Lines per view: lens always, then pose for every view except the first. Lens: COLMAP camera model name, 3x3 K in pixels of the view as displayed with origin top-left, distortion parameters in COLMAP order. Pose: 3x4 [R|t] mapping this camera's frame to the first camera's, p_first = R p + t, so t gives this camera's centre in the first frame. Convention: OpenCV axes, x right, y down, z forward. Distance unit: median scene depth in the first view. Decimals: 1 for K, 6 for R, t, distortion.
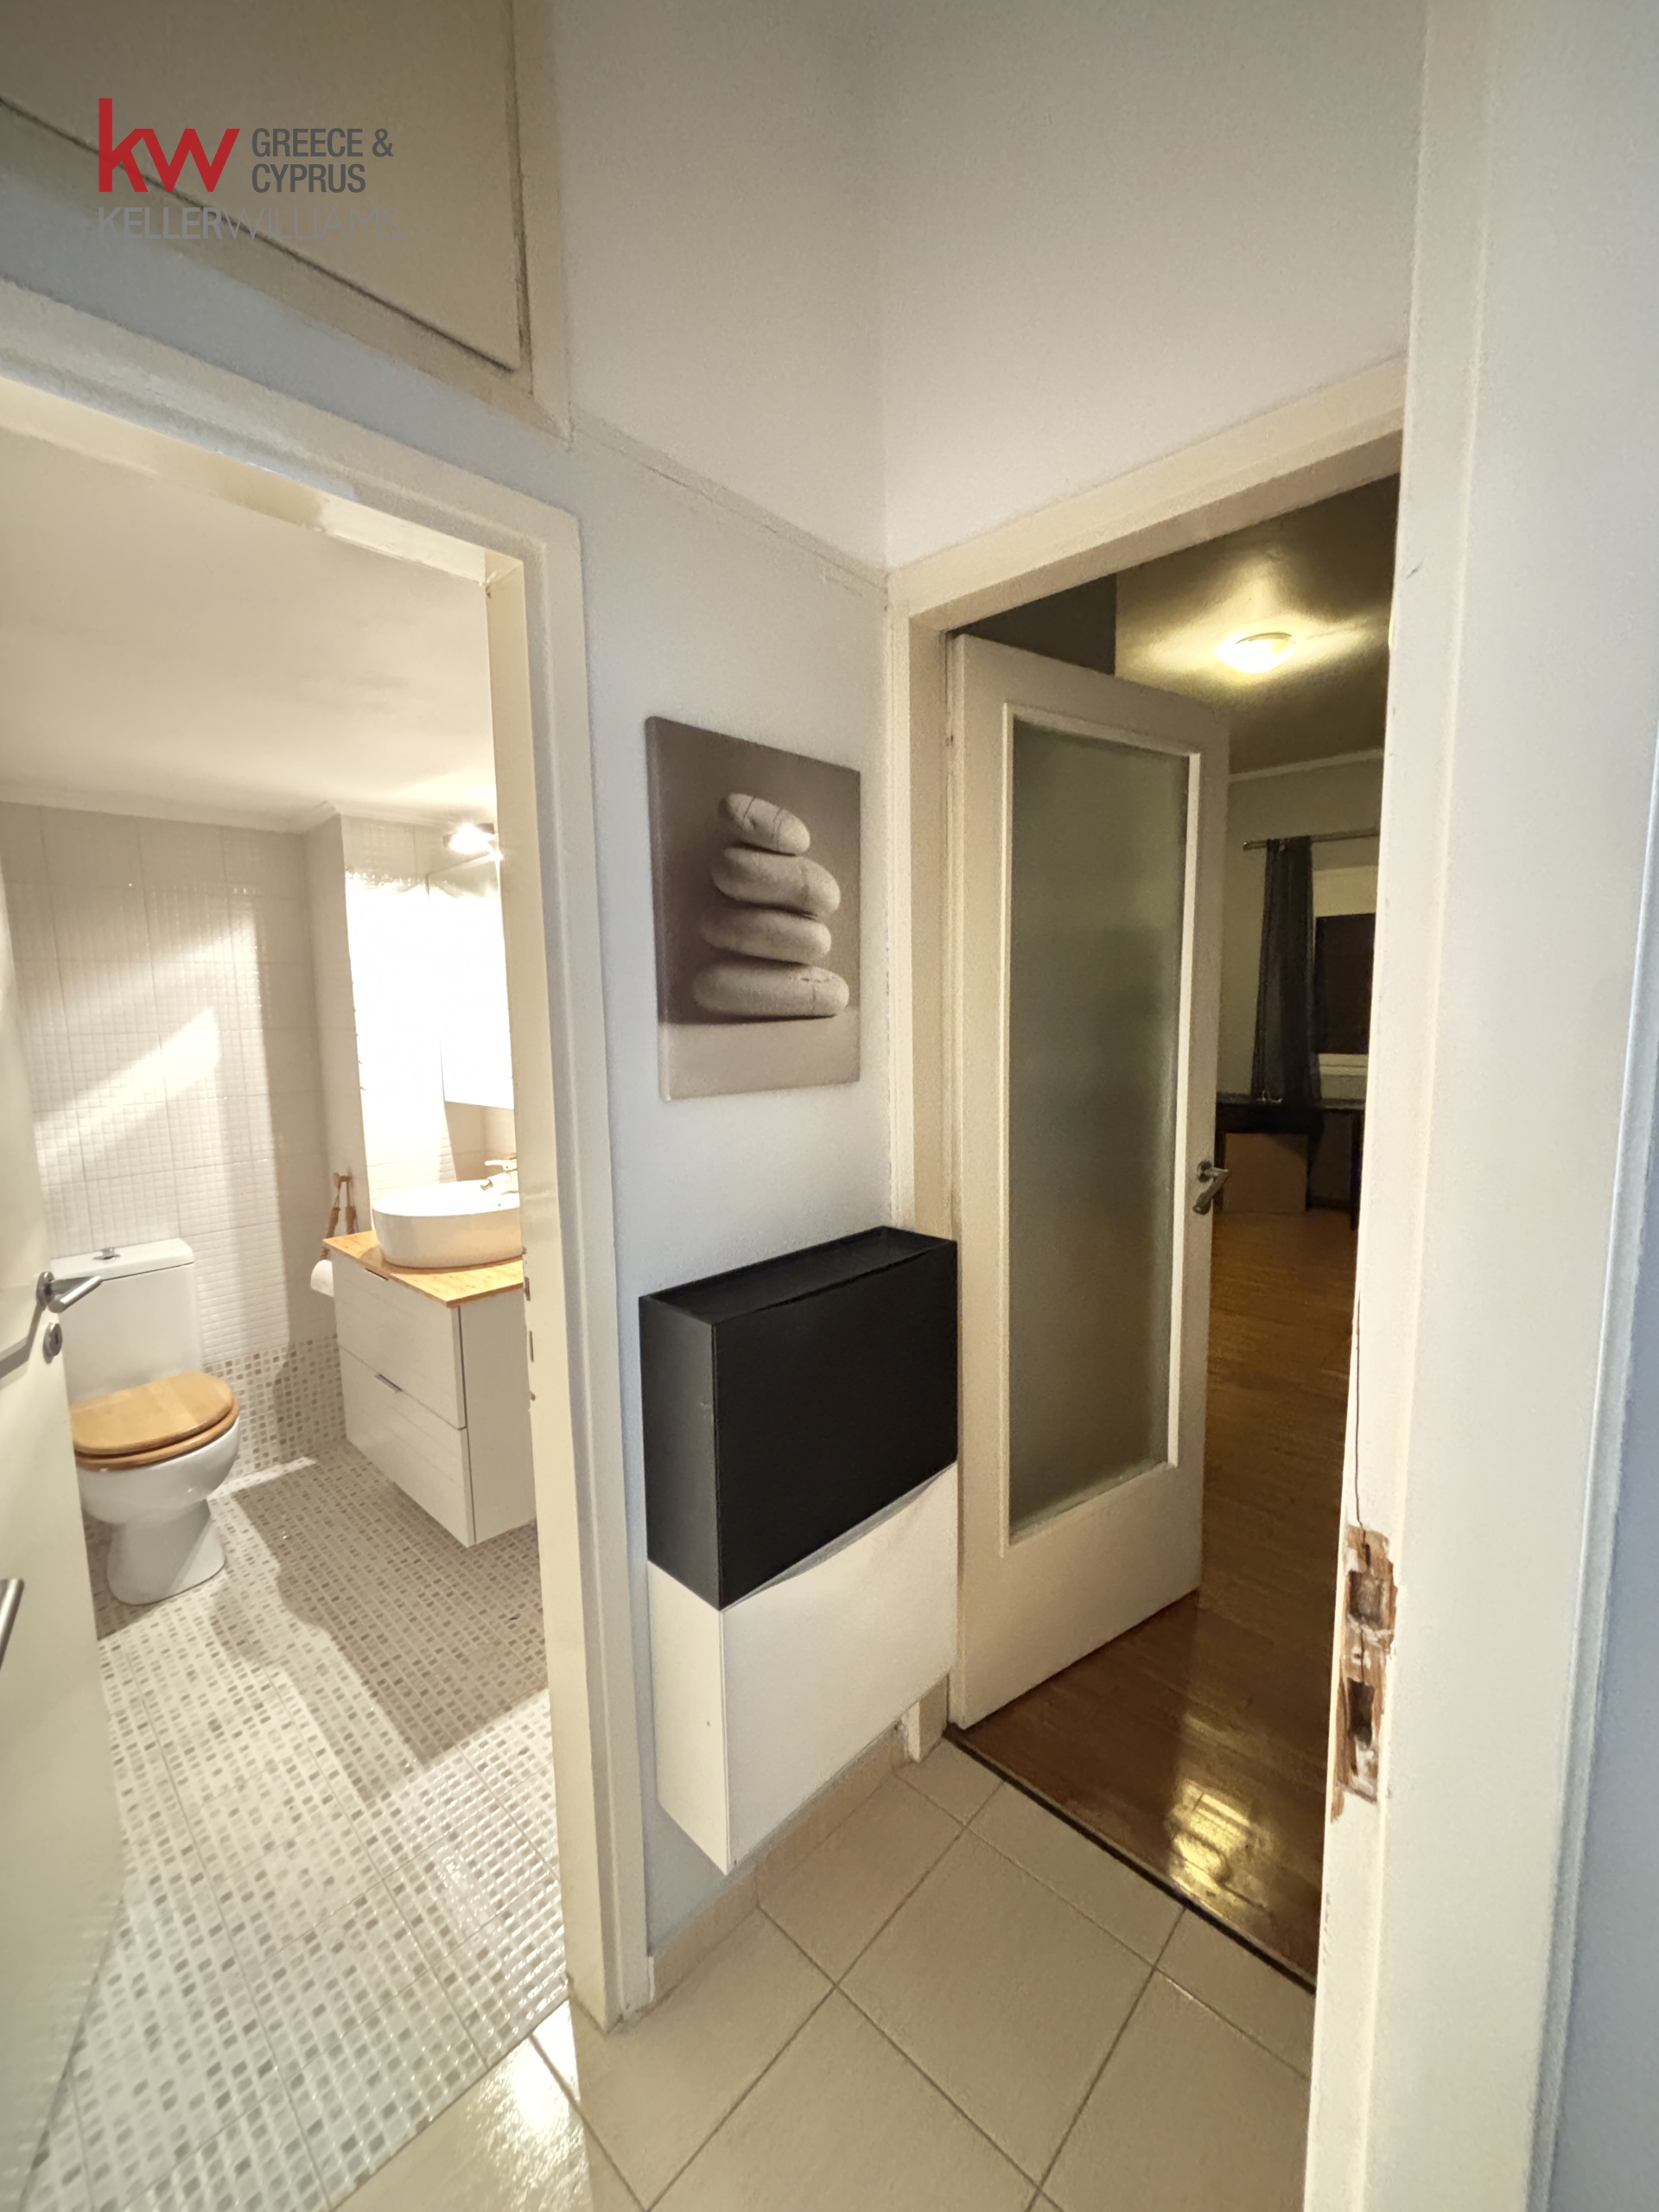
lens RADIAL K [[905.1, 0, 829.5], [0, 905.1, 1106.0], [0, 0, 1]] dist [-0.015915, -0.000229]
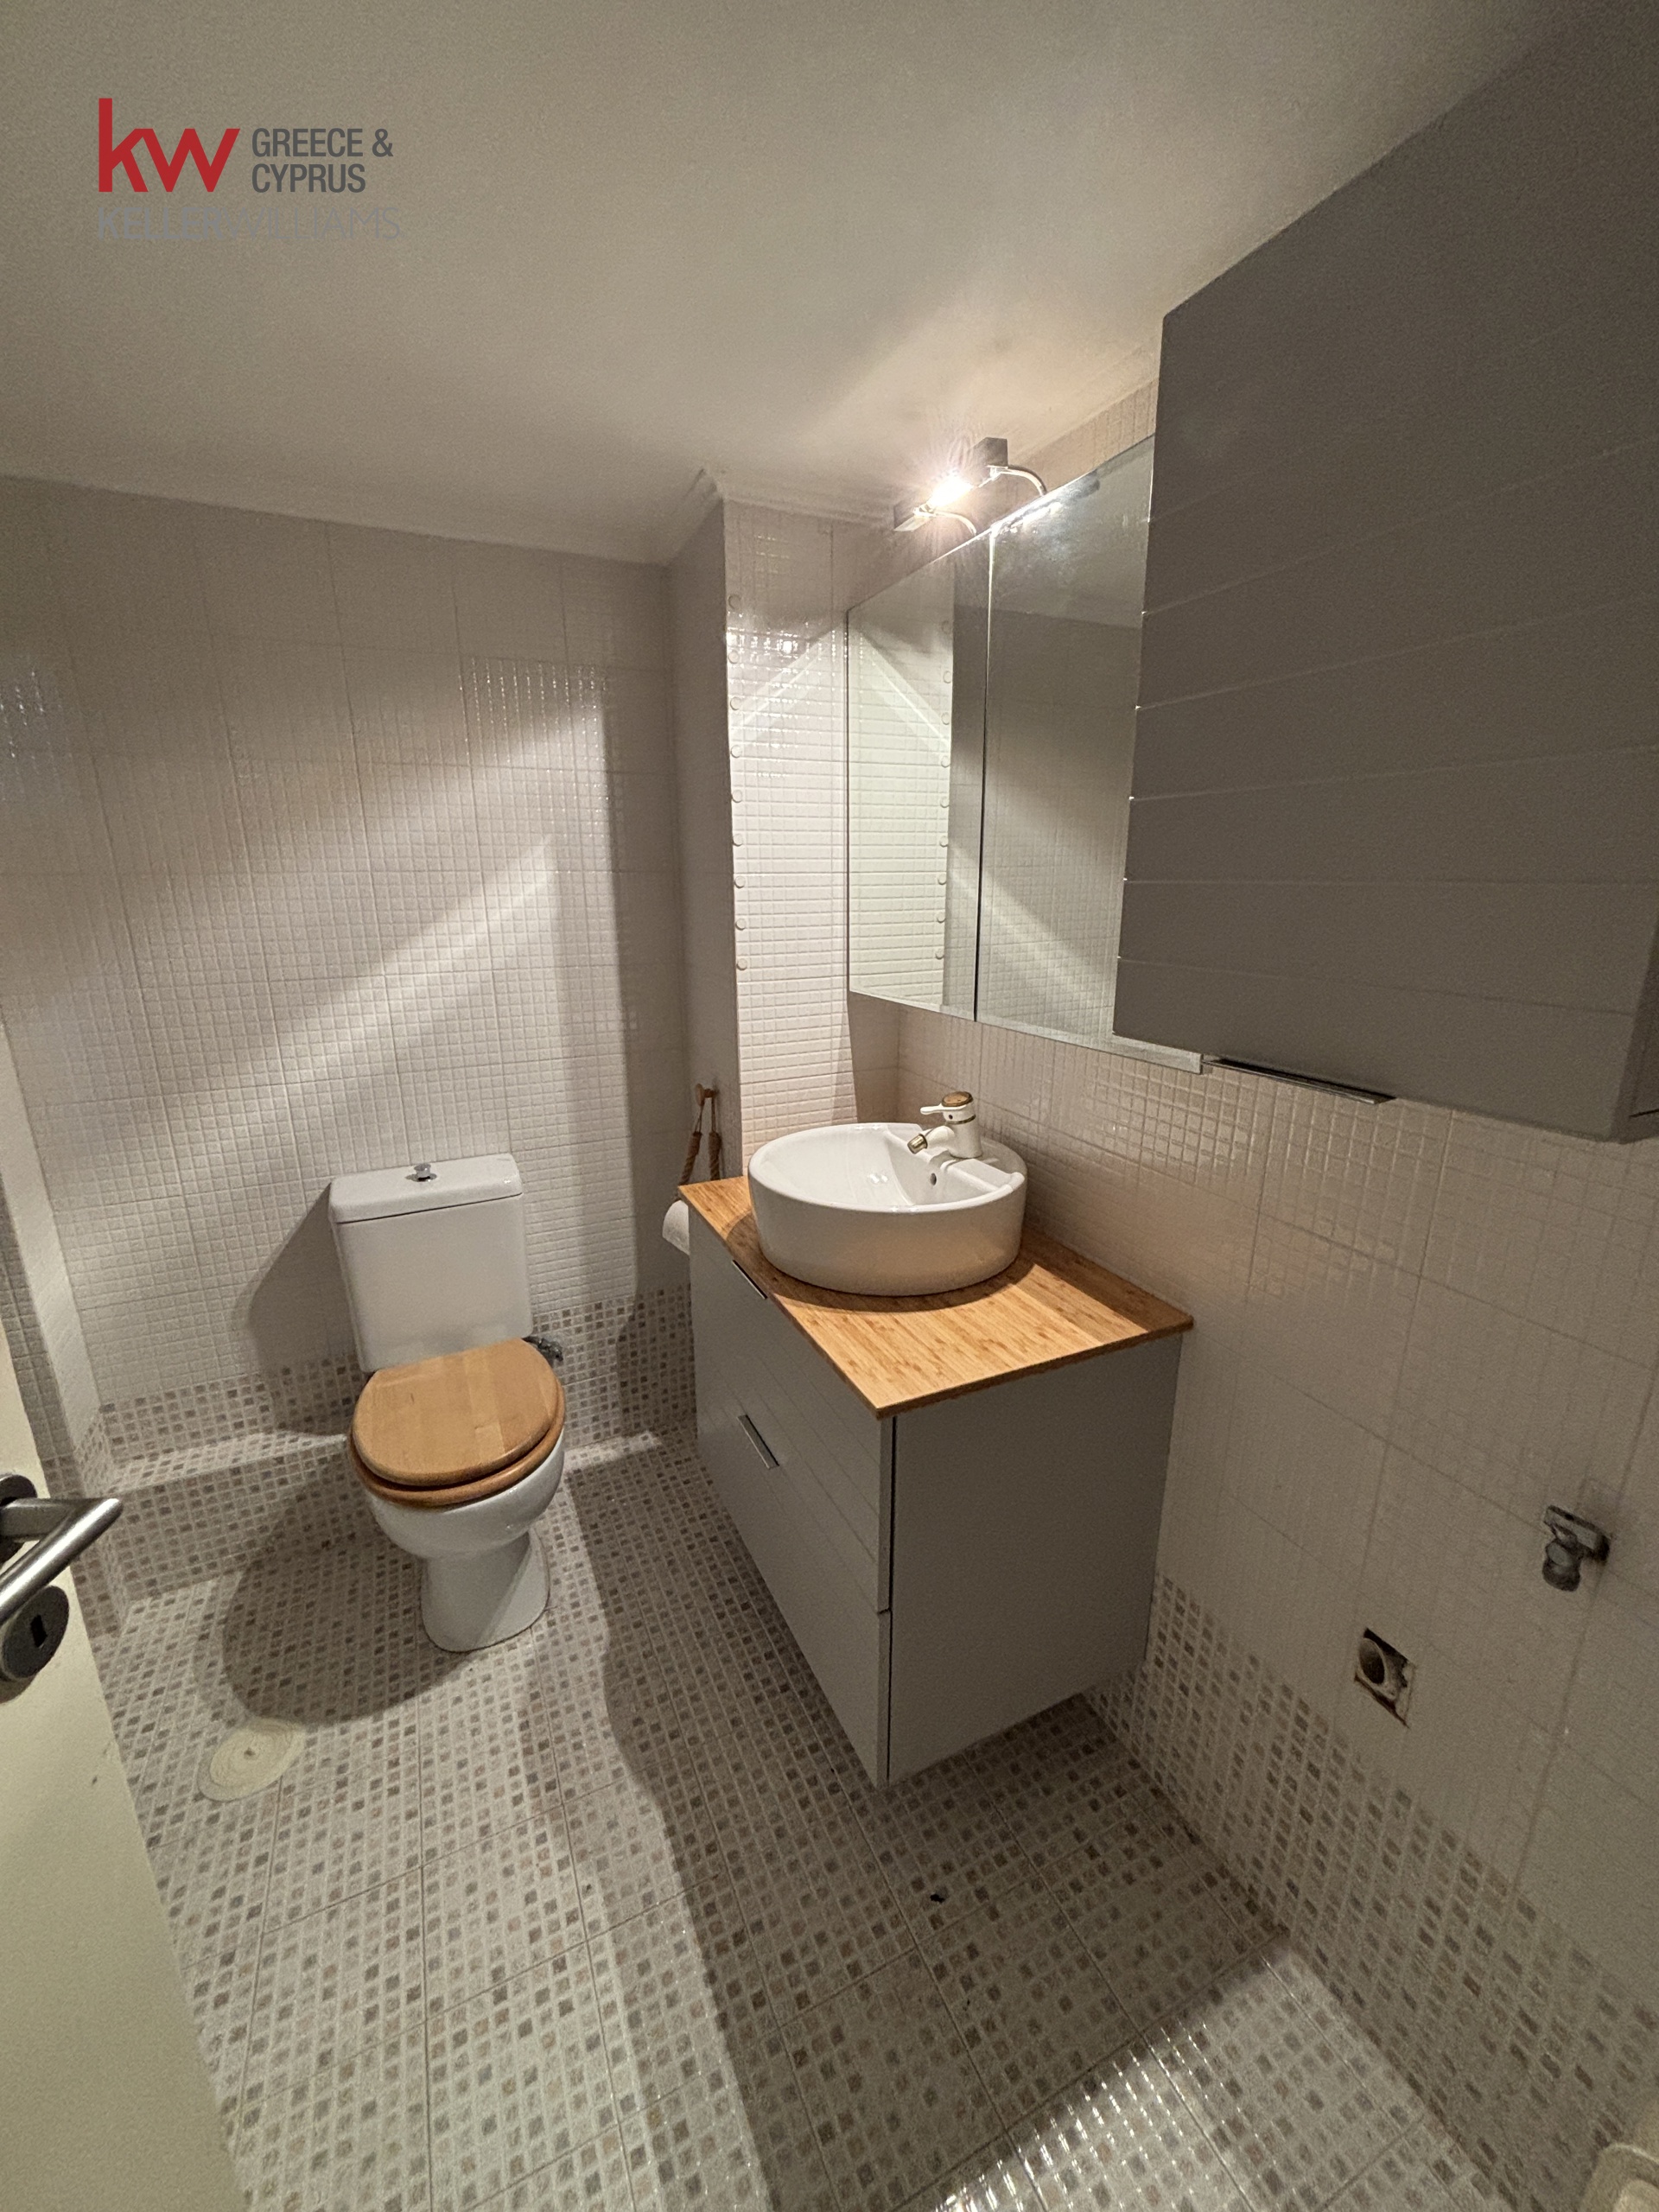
lens RADIAL K [[871.1, 0, 829.5], [0, 871.1, 1106.0], [0, 0, 1]] dist [0.000619, -0.000103]
pose [[0.936086, 0.116311, -0.331986, -0.230282], [-0.059652, 0.982573, 0.176045, -0.036125], [0.346677, -0.144989, 0.926711, 0.412776]]
